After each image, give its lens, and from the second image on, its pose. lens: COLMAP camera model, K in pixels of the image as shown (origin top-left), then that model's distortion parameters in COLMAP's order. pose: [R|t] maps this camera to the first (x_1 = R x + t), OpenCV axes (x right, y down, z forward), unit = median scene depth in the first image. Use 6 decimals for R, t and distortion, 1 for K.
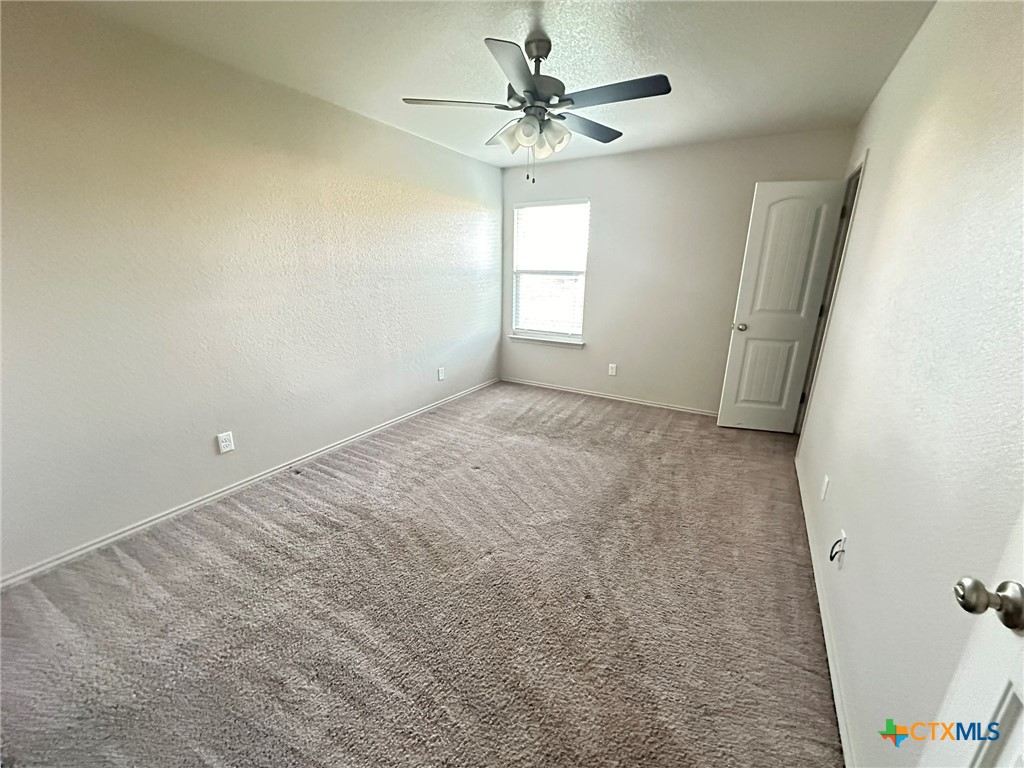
lens RADIAL K [[406.6, 0, 513.5], [0, 406.6, 386.2], [0, 0, 1]] dist [-0.007270, 0.000123]
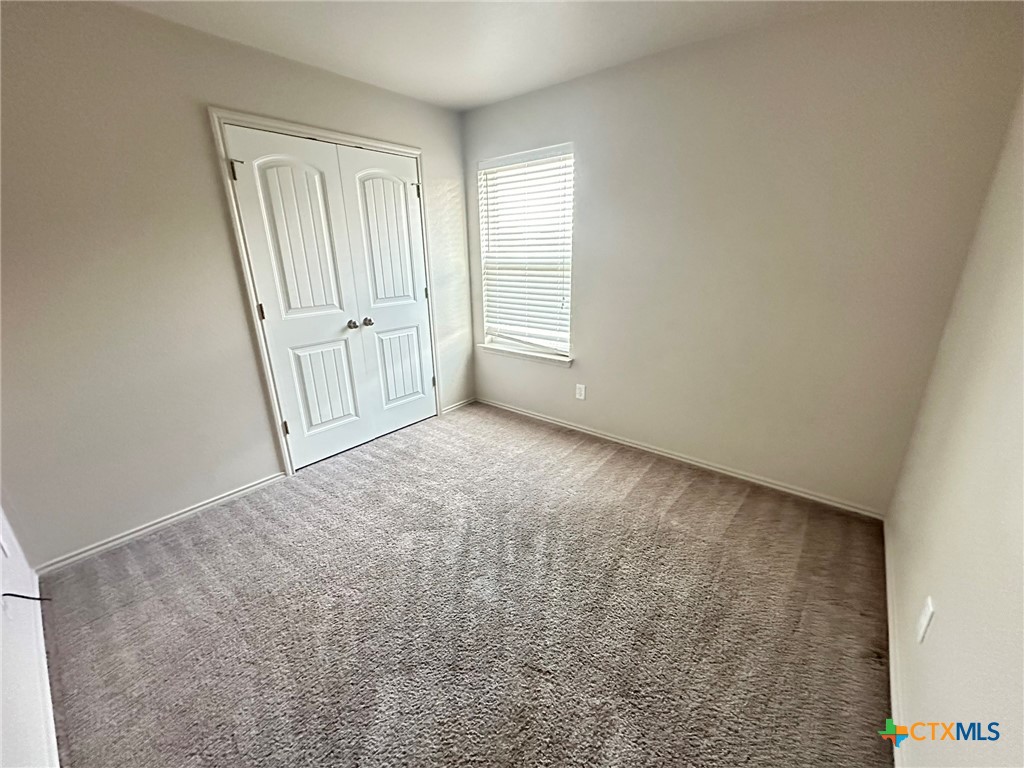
lens RADIAL K [[406.6, 0, 511.2], [0, 406.6, 382.1], [0, 0, 1]] dist [-0.007270, 0.000123]
pose [[0.989292, 0.015101, -0.145167, 0.160543], [-0.011233, 0.999561, 0.027423, -0.074580], [0.145517, -0.025498, 0.989027, 0.217347]]
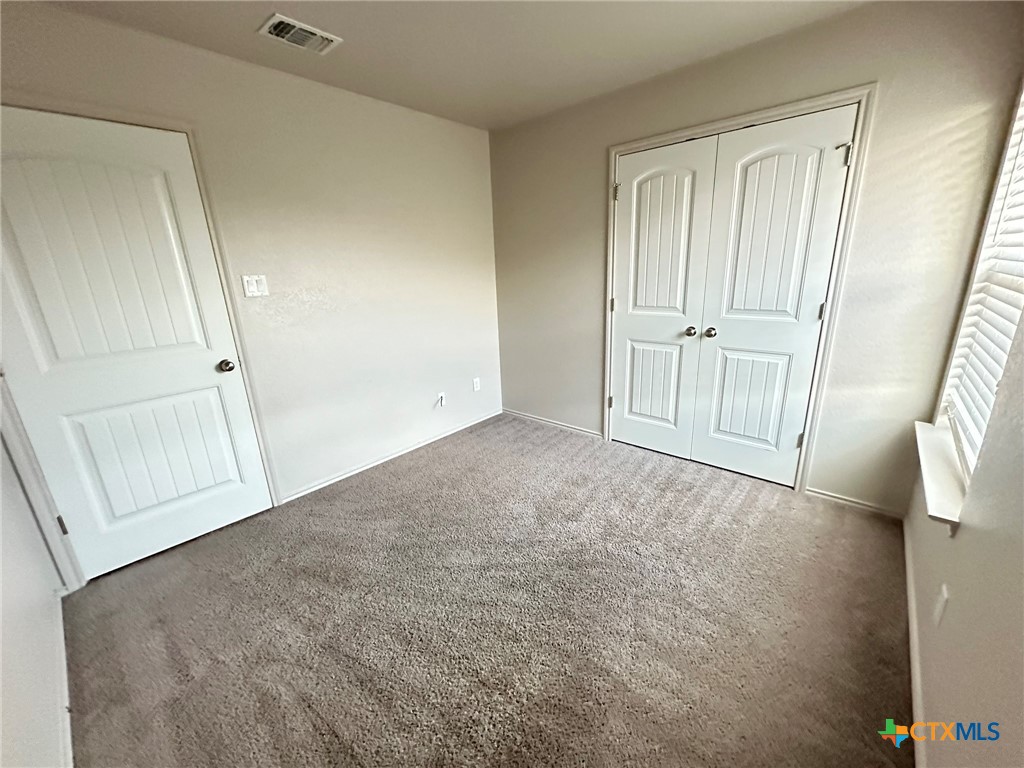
lens RADIAL K [[406.6, 0, 512.4], [0, 406.6, 381.9], [0, 0, 1]] dist [-0.007270, 0.000123]
pose [[-0.166853, 0.268689, -0.948666, 0.432766], [-0.239397, 0.922322, 0.303333, -0.189267], [0.956478, 0.277720, -0.089569, 0.619254]]
